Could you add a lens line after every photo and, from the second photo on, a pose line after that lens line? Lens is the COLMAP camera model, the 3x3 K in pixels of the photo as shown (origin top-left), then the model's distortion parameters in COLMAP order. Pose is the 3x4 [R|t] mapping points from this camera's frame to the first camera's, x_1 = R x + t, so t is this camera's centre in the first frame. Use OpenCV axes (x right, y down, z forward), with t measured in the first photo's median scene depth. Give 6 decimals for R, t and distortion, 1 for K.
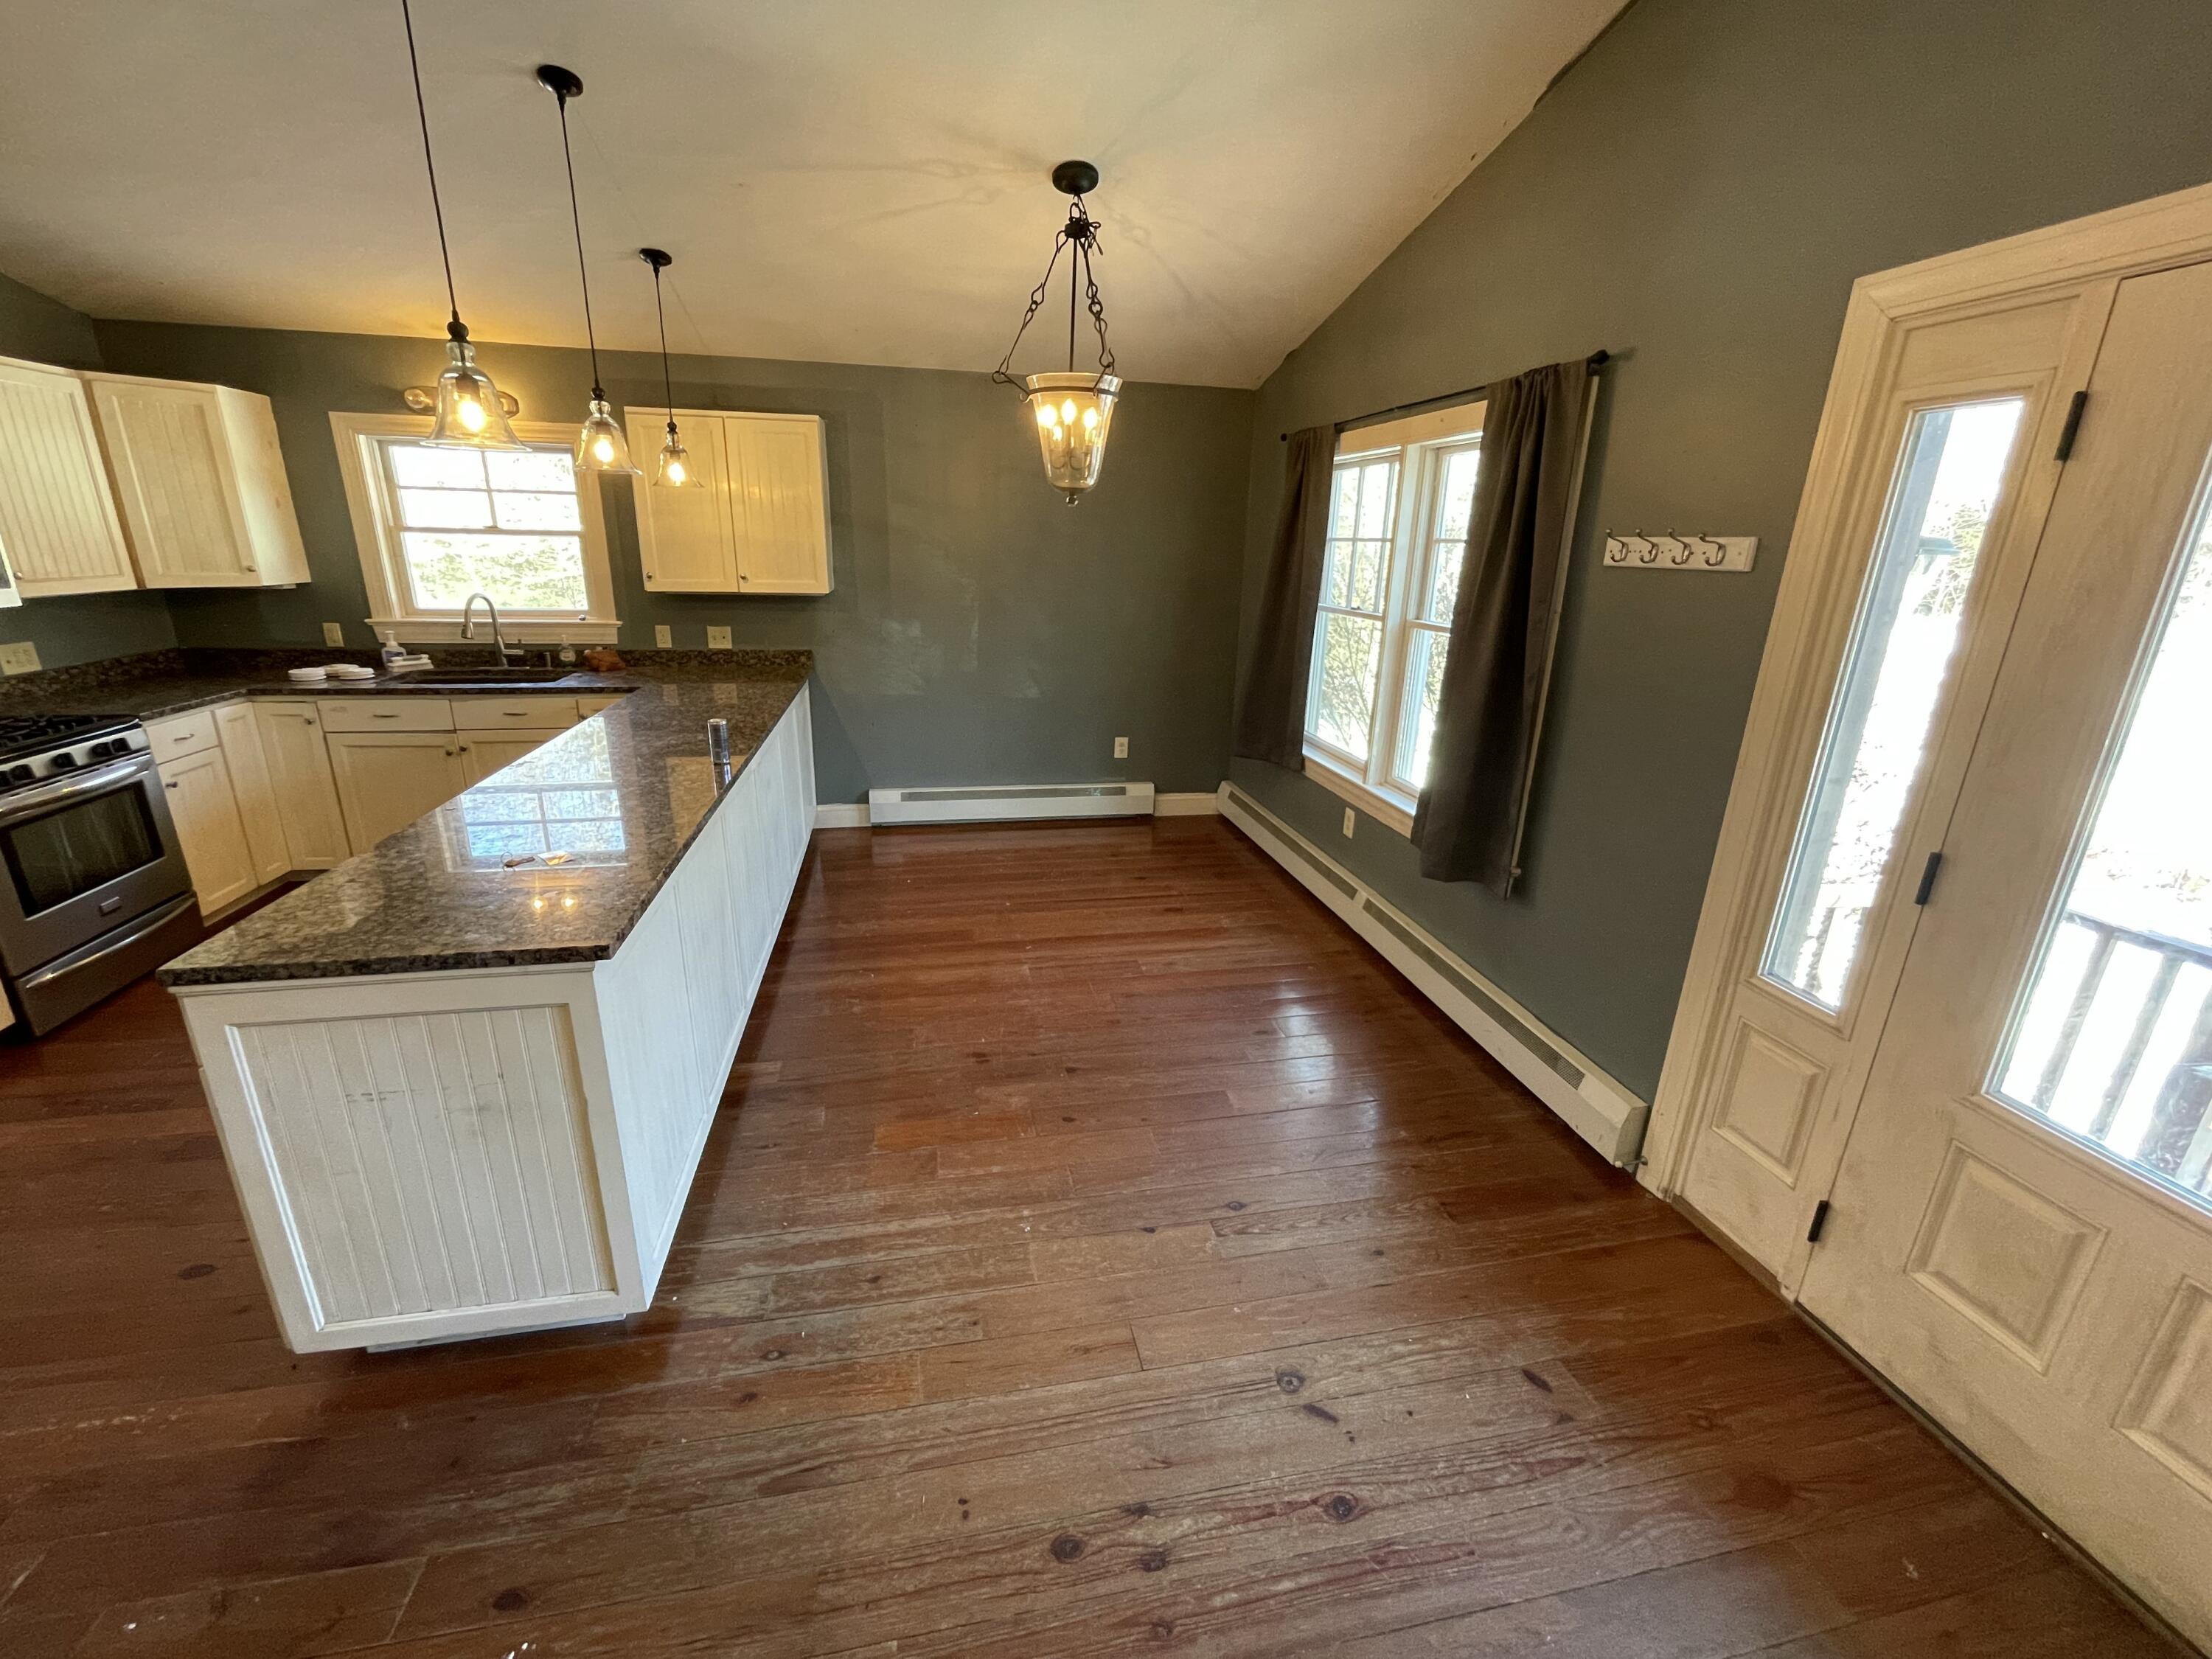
lens RADIAL K [[901.0, 0, 1097.4], [0, 901.0, 818.8], [0, 0, 1]] dist [-0.001787, -0.000652]
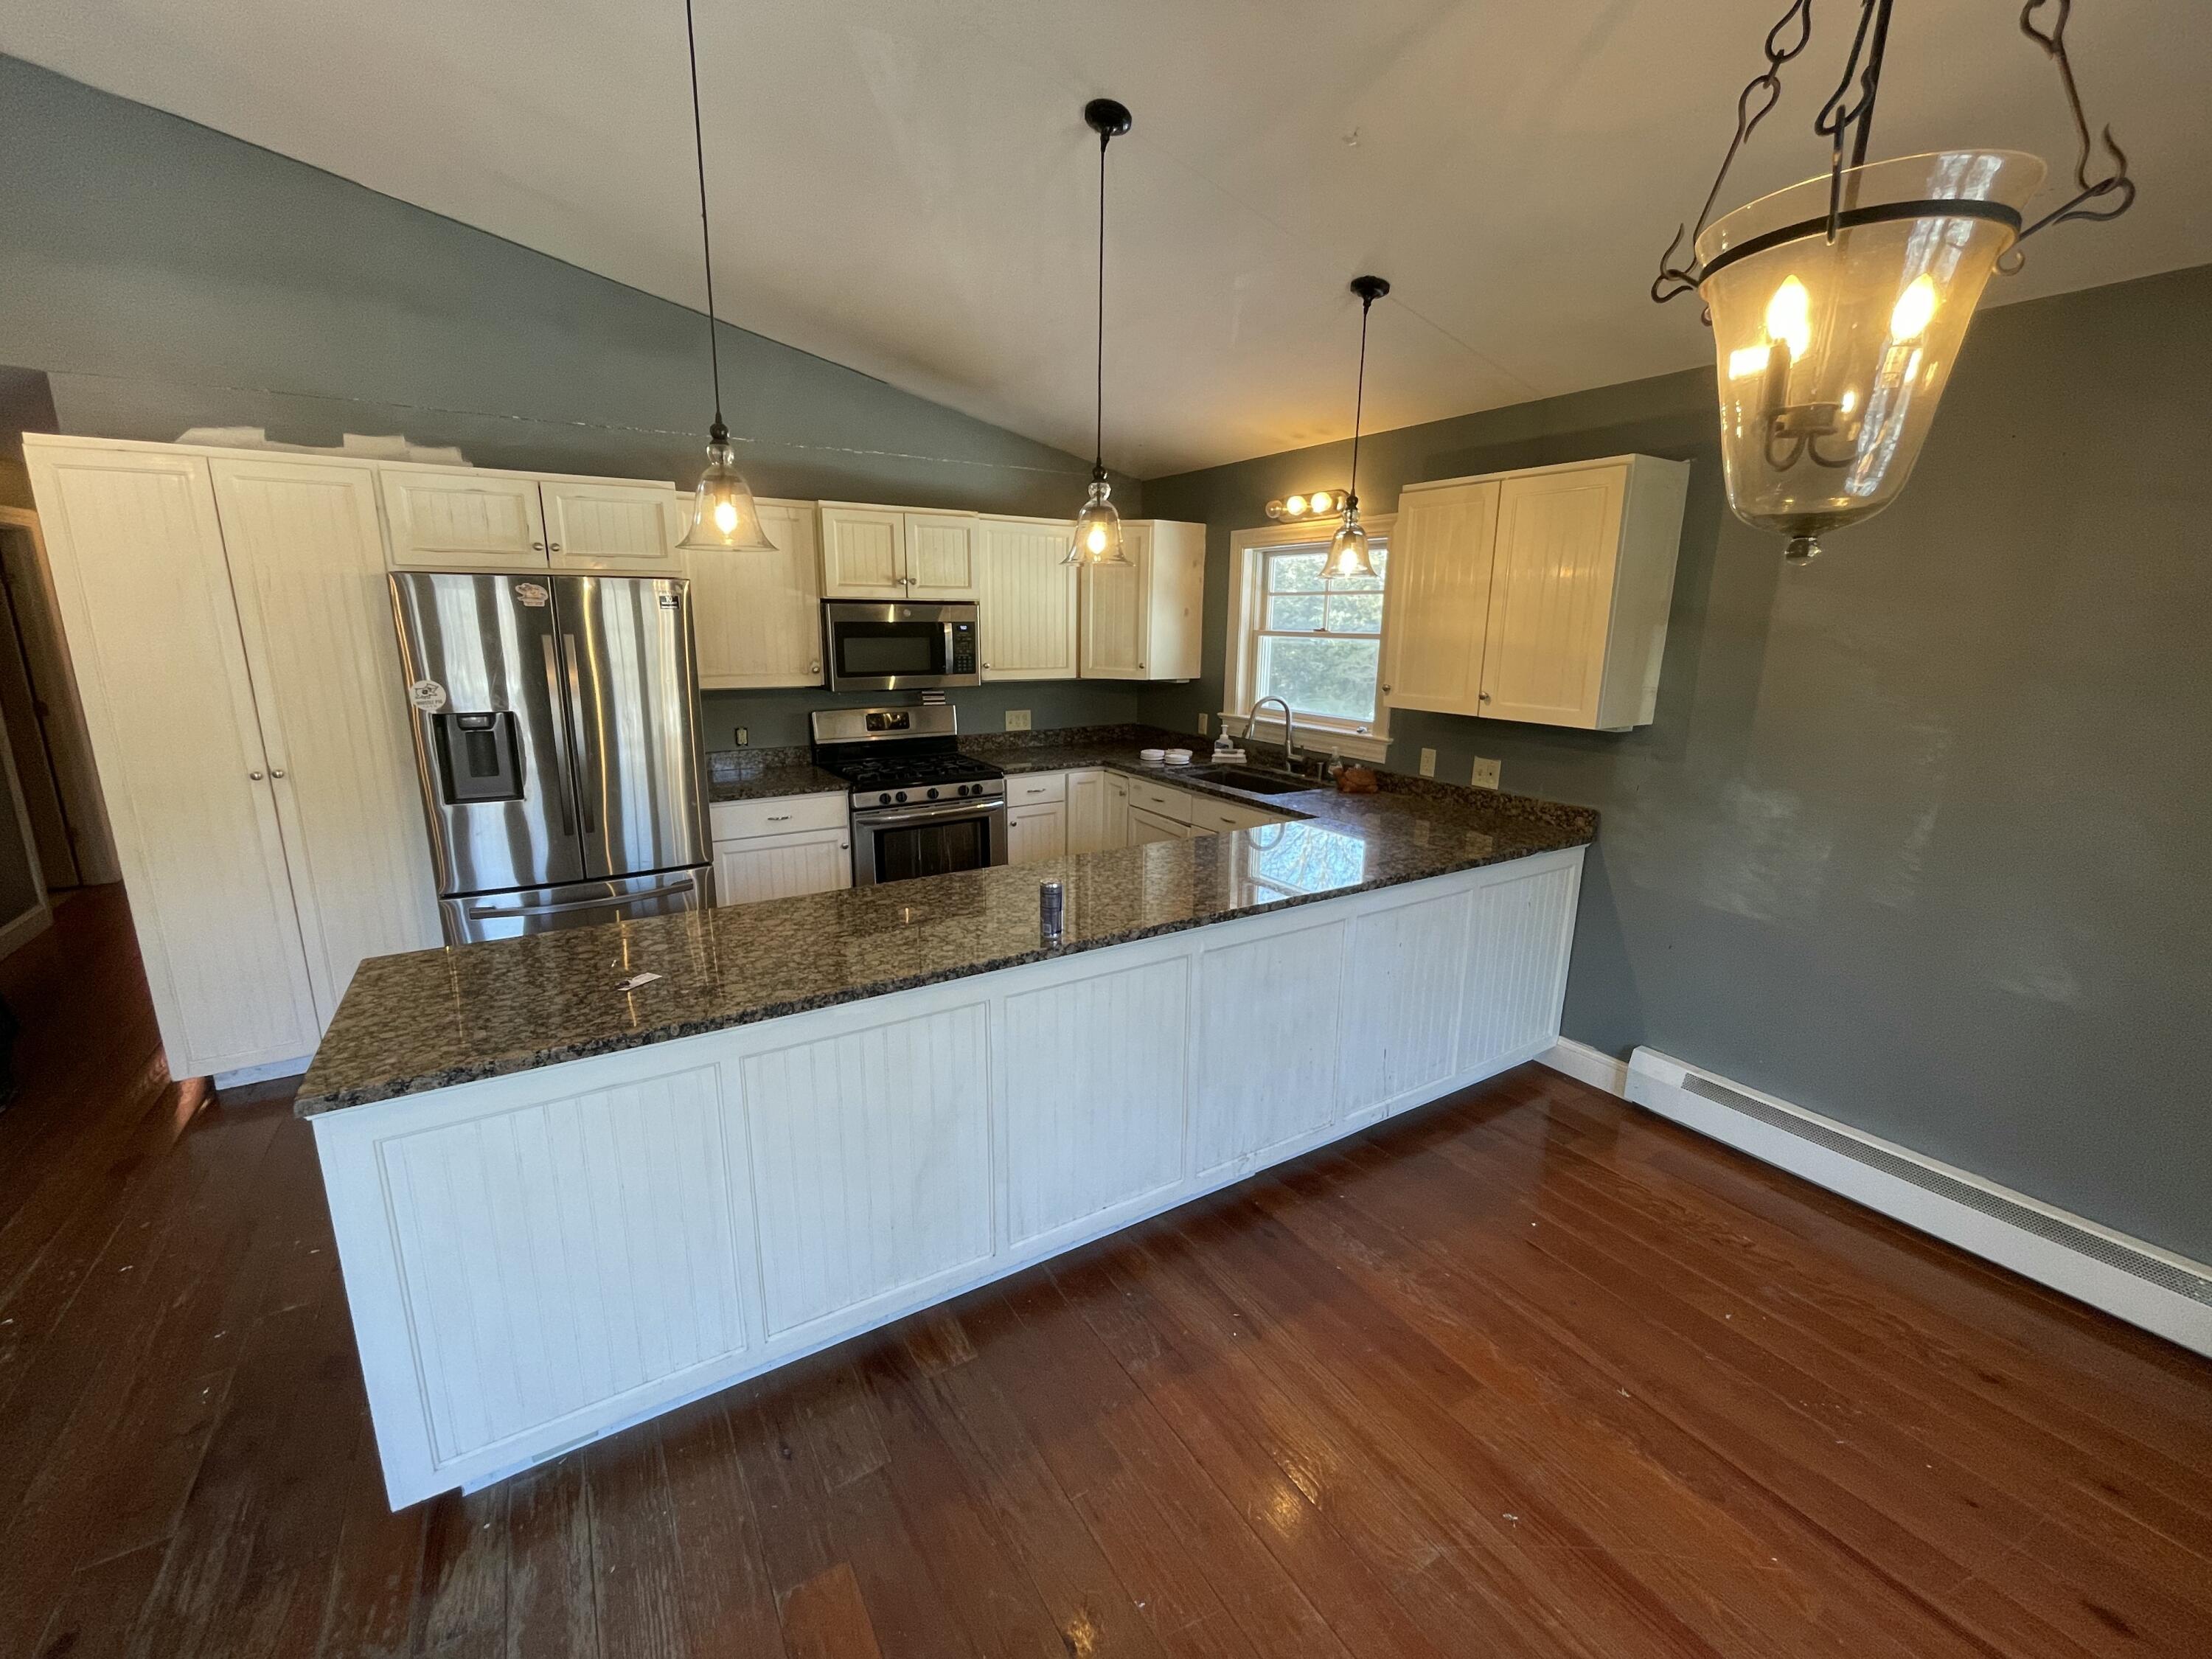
lens RADIAL K [[901.0, 0, 1097.4], [0, 901.0, 818.8], [0, 0, 1]] dist [-0.001787, -0.000652]
pose [[0.352281, 0.183596, -0.917709, 0.203616], [-0.281336, 0.955991, 0.083258, -0.175472], [0.892608, 0.228855, 0.388429, 0.555989]]
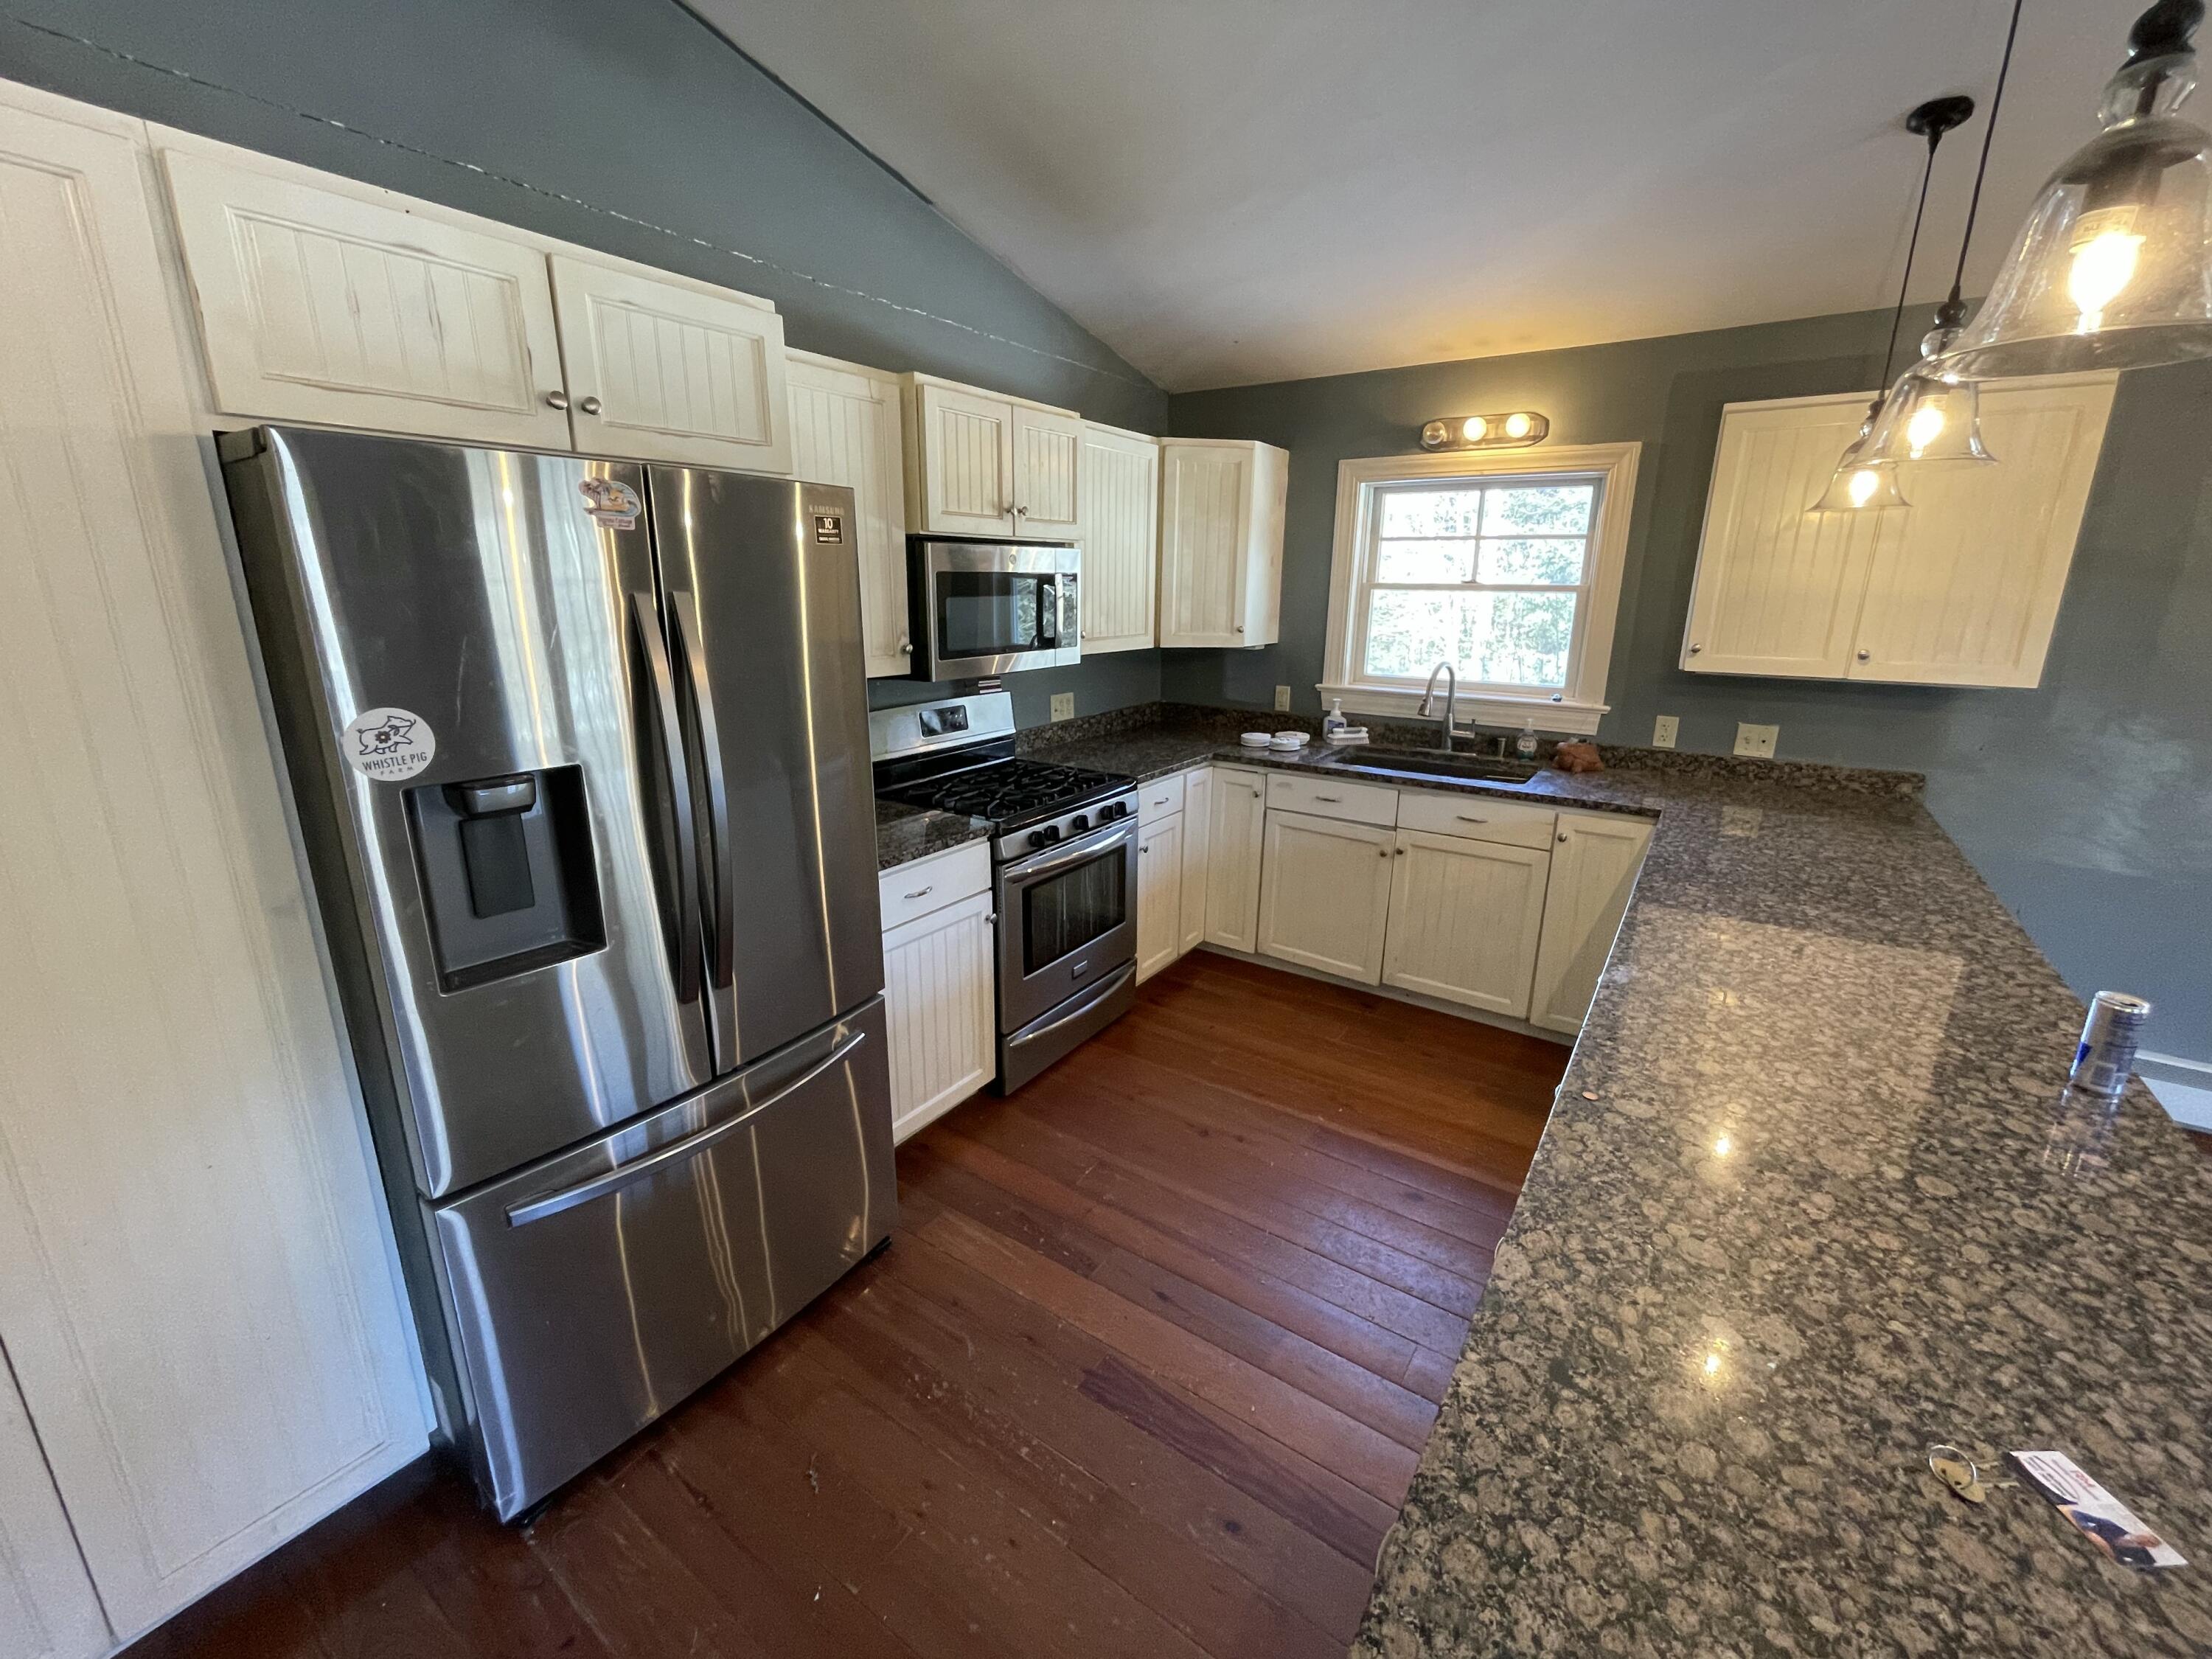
lens RADIAL K [[904.7, 0, 1101.6], [0, 904.7, 819.5], [0, 0, 1]] dist [-0.001661, 0.000264]
pose [[0.696921, 0.164546, -0.698015, -0.360178], [-0.204974, 0.978422, 0.025996, -0.079239], [0.687231, 0.124958, 0.715611, 0.249362]]
